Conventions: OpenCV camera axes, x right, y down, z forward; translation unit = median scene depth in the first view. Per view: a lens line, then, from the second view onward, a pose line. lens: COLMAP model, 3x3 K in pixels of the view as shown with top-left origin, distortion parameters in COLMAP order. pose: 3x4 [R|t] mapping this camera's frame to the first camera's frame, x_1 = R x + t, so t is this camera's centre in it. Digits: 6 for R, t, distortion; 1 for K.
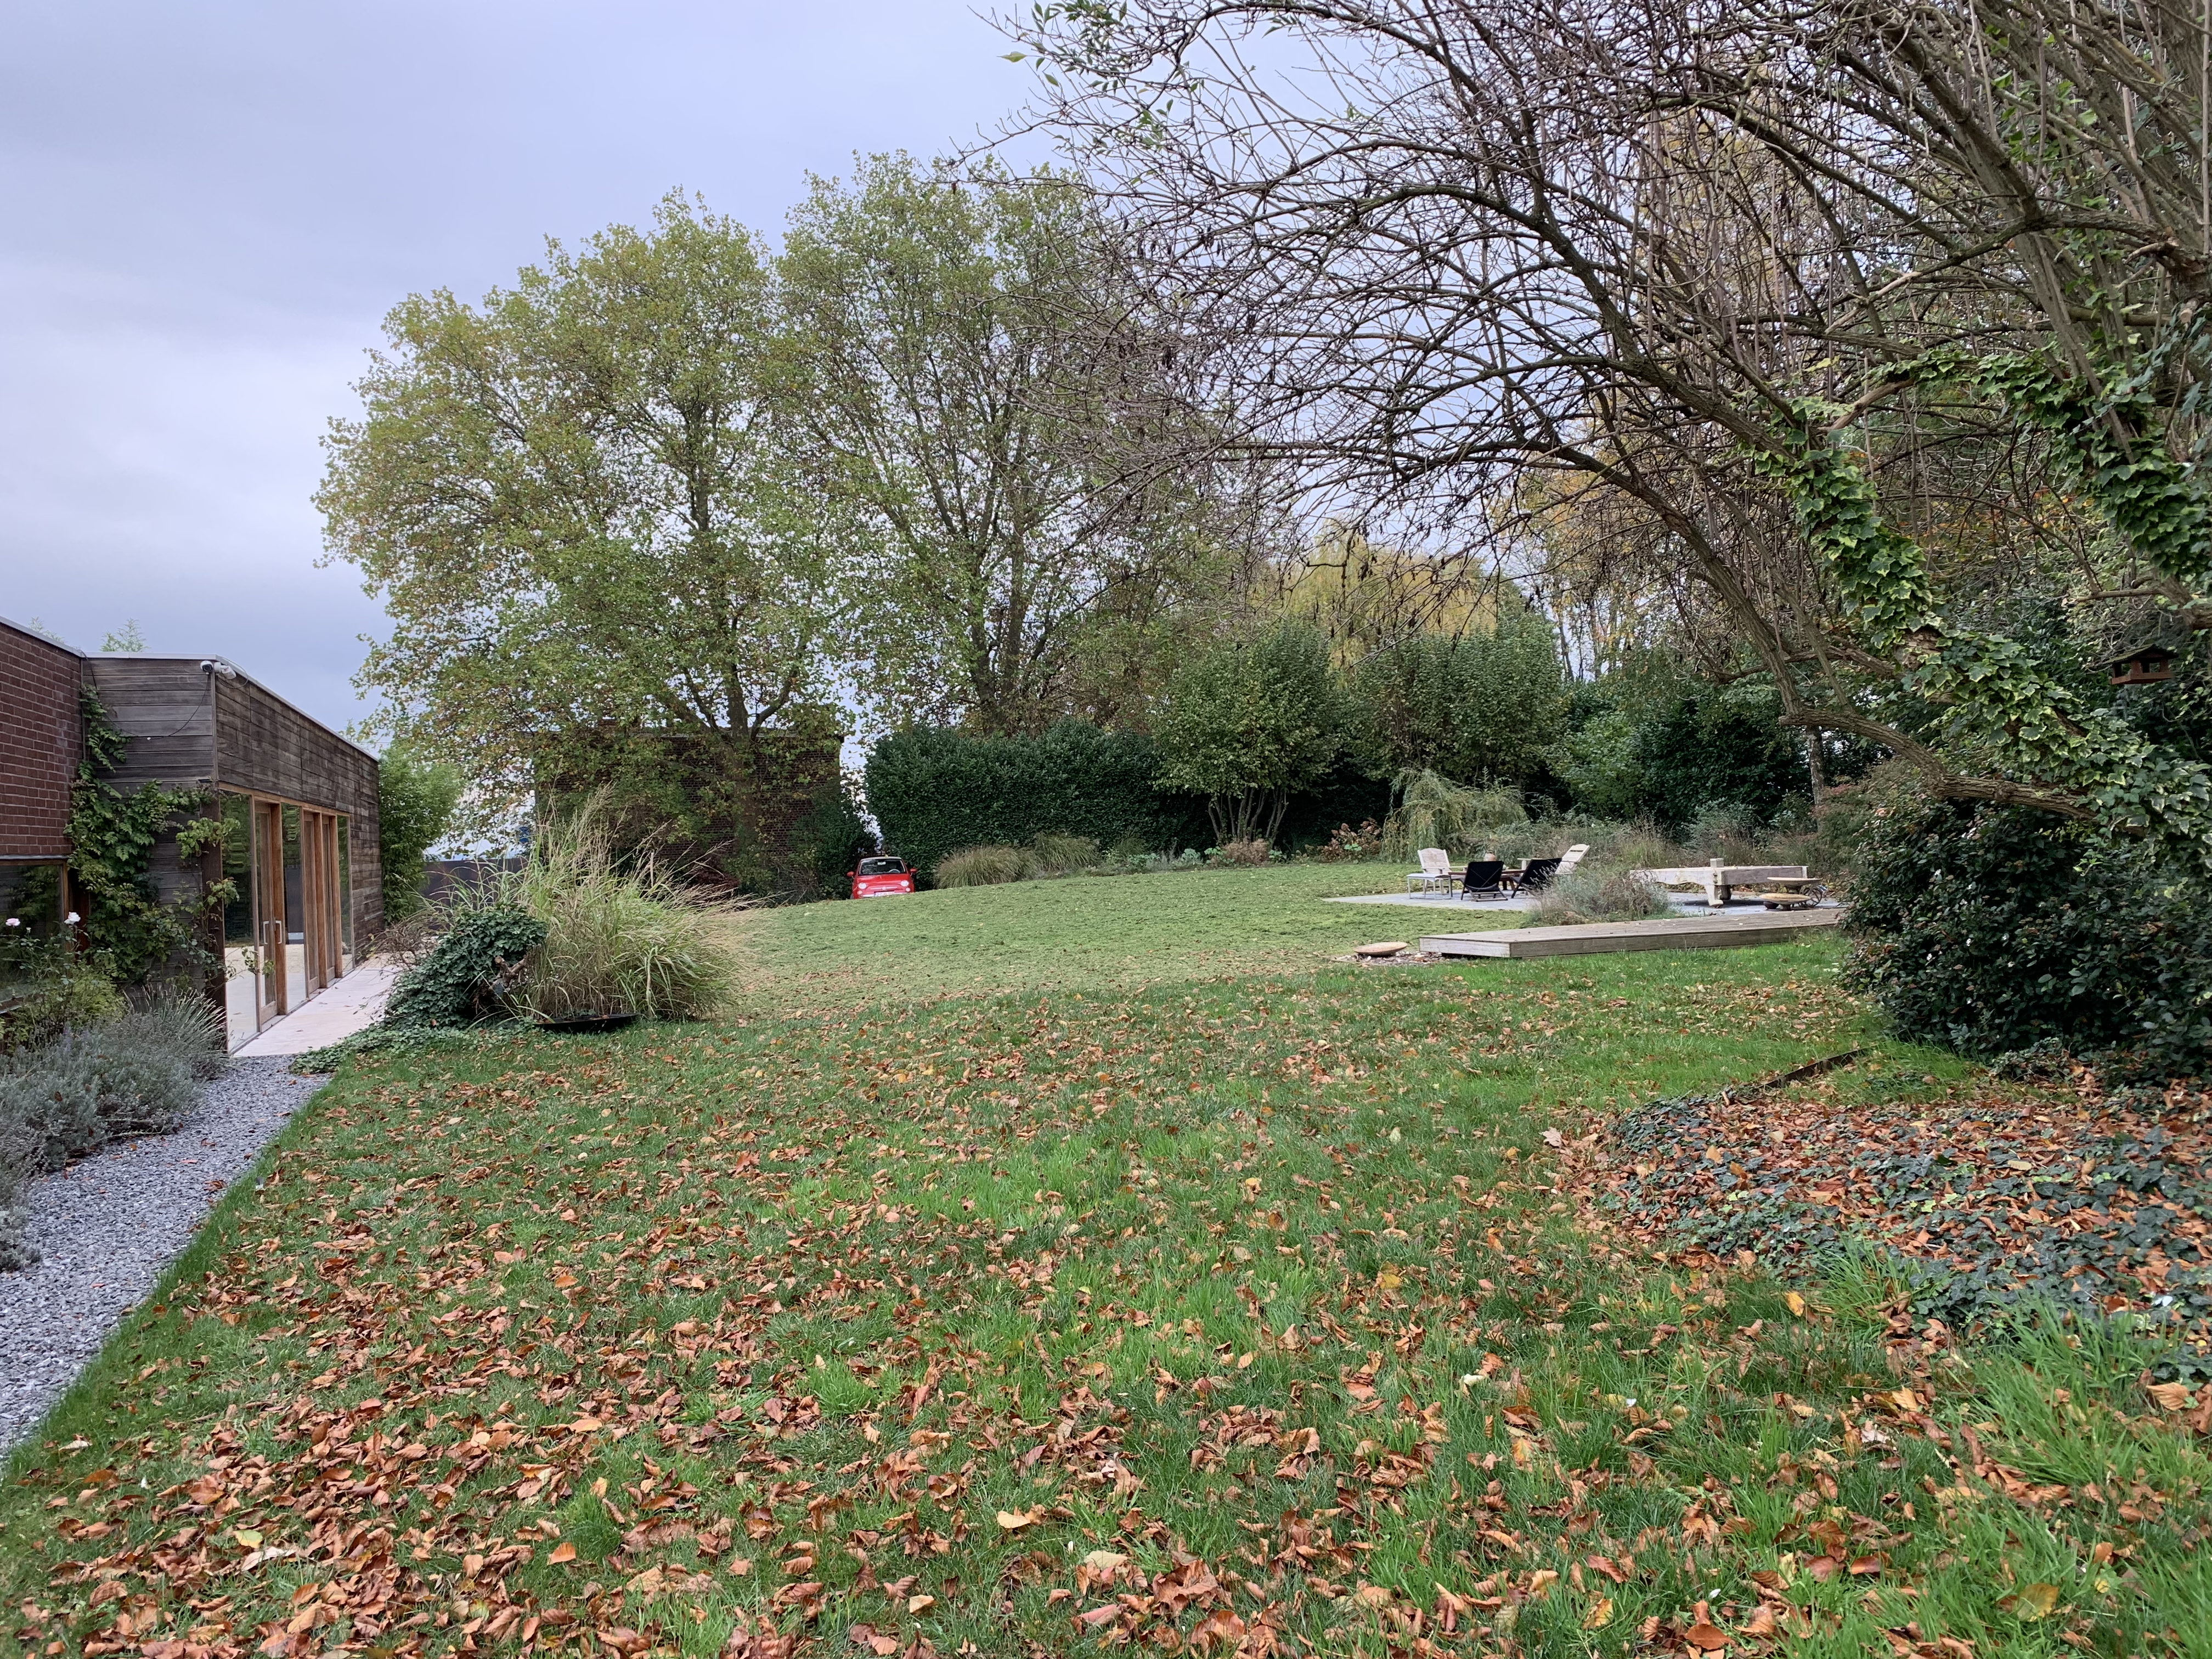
lens RADIAL K [[1657.3, 0, 1106.0], [0, 1657.3, 829.5], [0, 0, 1]] dist [0.078050, -0.000692]
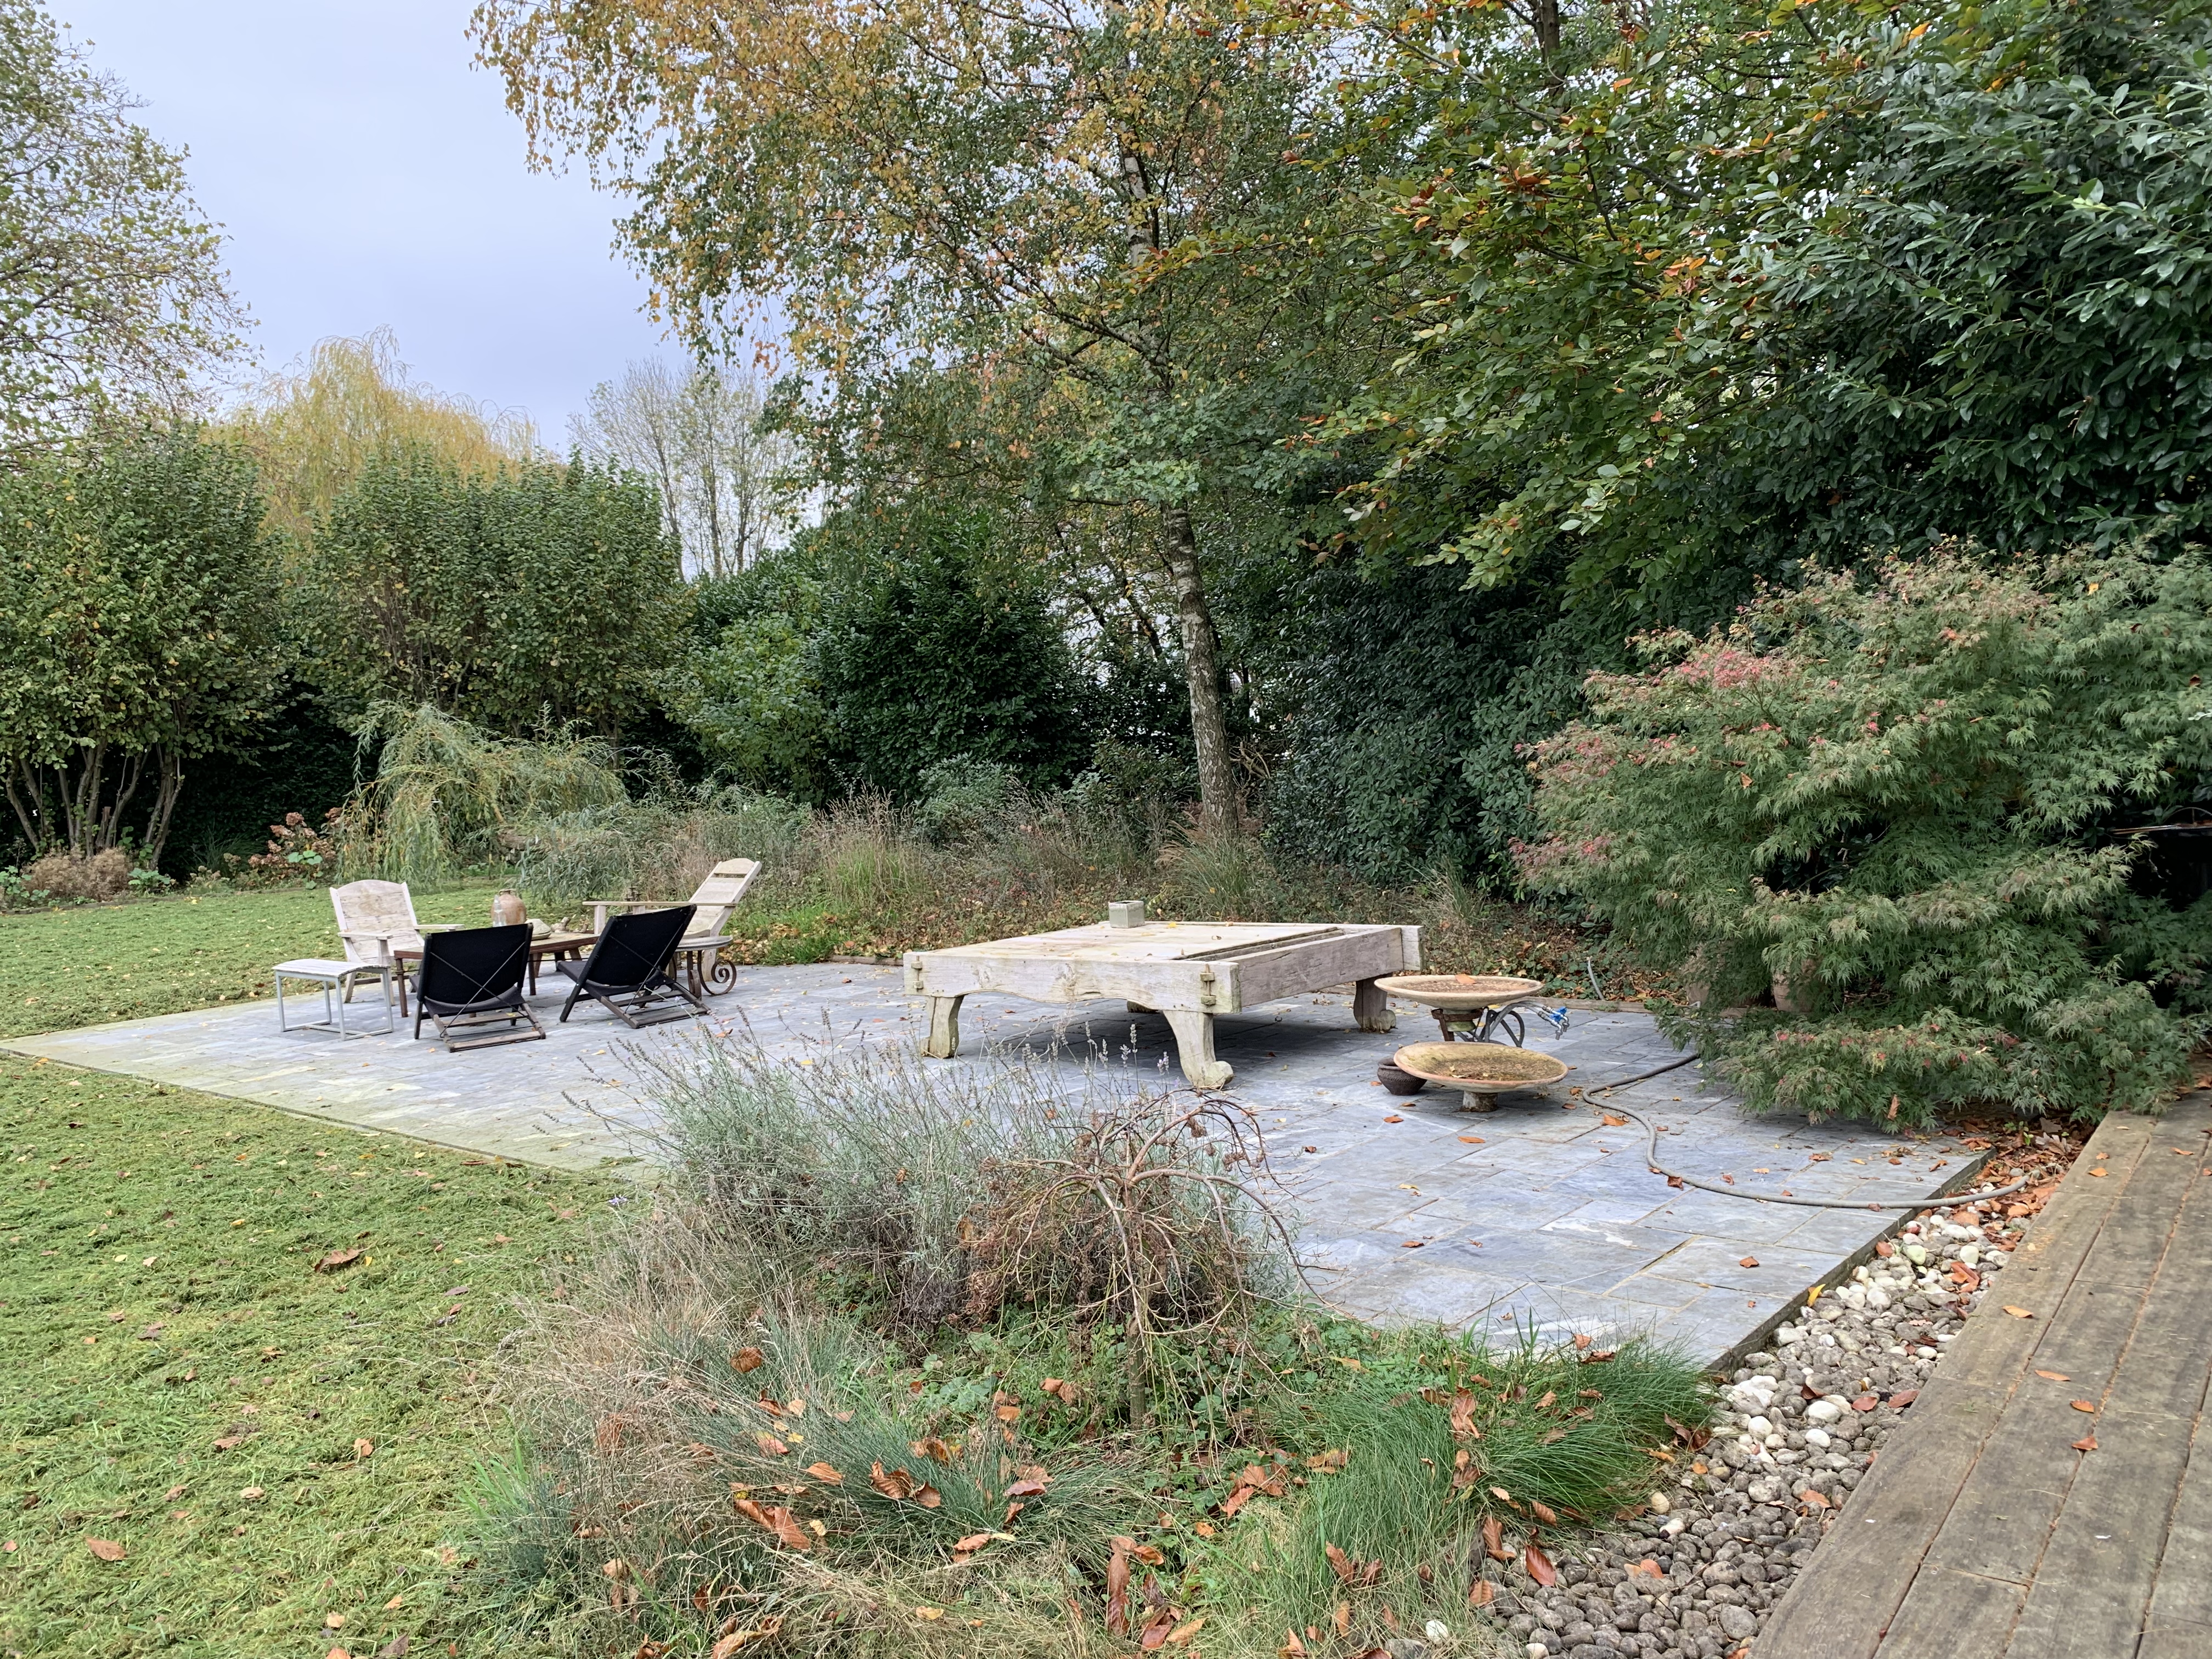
lens RADIAL K [[1644.2, 0, 1106.0], [0, 1644.2, 829.5], [0, 0, 1]] dist [-0.037504, -0.001011]
pose [[0.868821, -0.031276, 0.494137, 0.123583], [0.023753, 0.999487, 0.021498, -0.003697], [-0.494556, -0.006941, 0.869118, 0.455961]]
